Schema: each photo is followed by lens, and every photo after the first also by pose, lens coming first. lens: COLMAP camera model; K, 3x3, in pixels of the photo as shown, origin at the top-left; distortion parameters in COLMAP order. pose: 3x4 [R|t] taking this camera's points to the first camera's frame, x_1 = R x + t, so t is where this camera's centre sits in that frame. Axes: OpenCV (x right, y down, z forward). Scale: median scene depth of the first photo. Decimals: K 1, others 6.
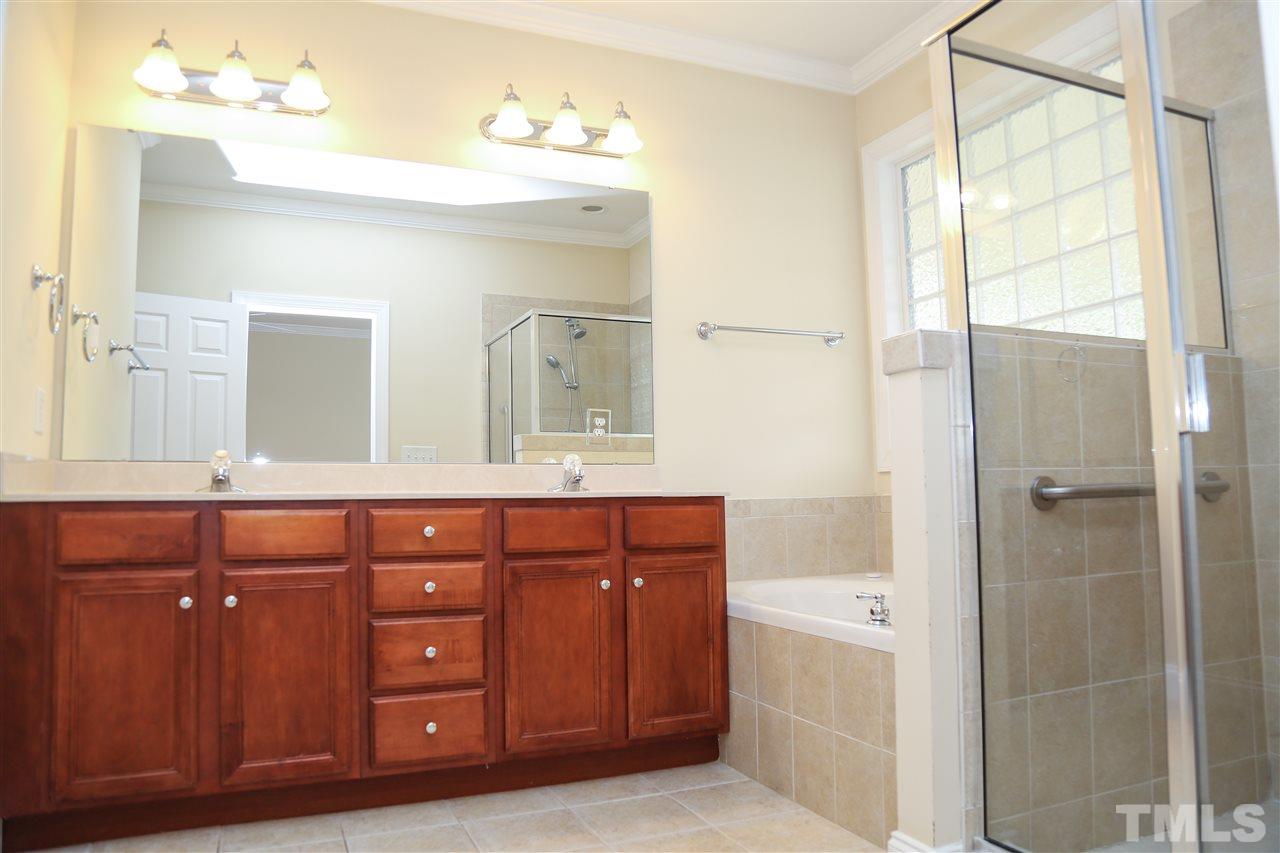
lens RADIAL K [[898.3, 0, 640.0], [0, 898.3, 426.5], [0, 0, 1]] dist [-0.119318, 0.061634]
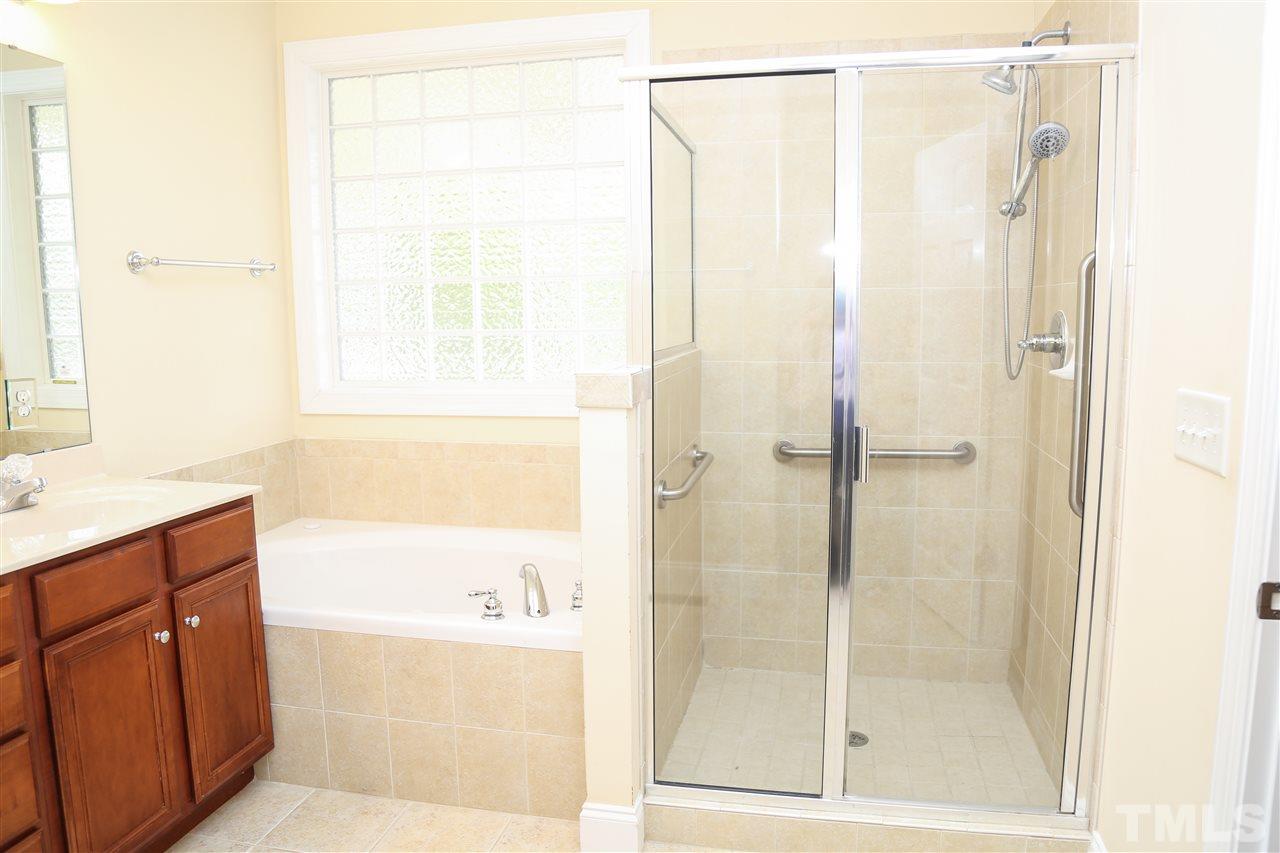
lens RADIAL K [[898.3, 0, 640.0], [0, 898.3, 426.5], [0, 0, 1]] dist [-0.119318, 0.061634]
pose [[0.568671, -0.096611, 0.816872, -0.409228], [-0.070303, 0.983737, 0.165287, -0.161051], [-0.819555, -0.151422, 0.552631, 0.270931]]
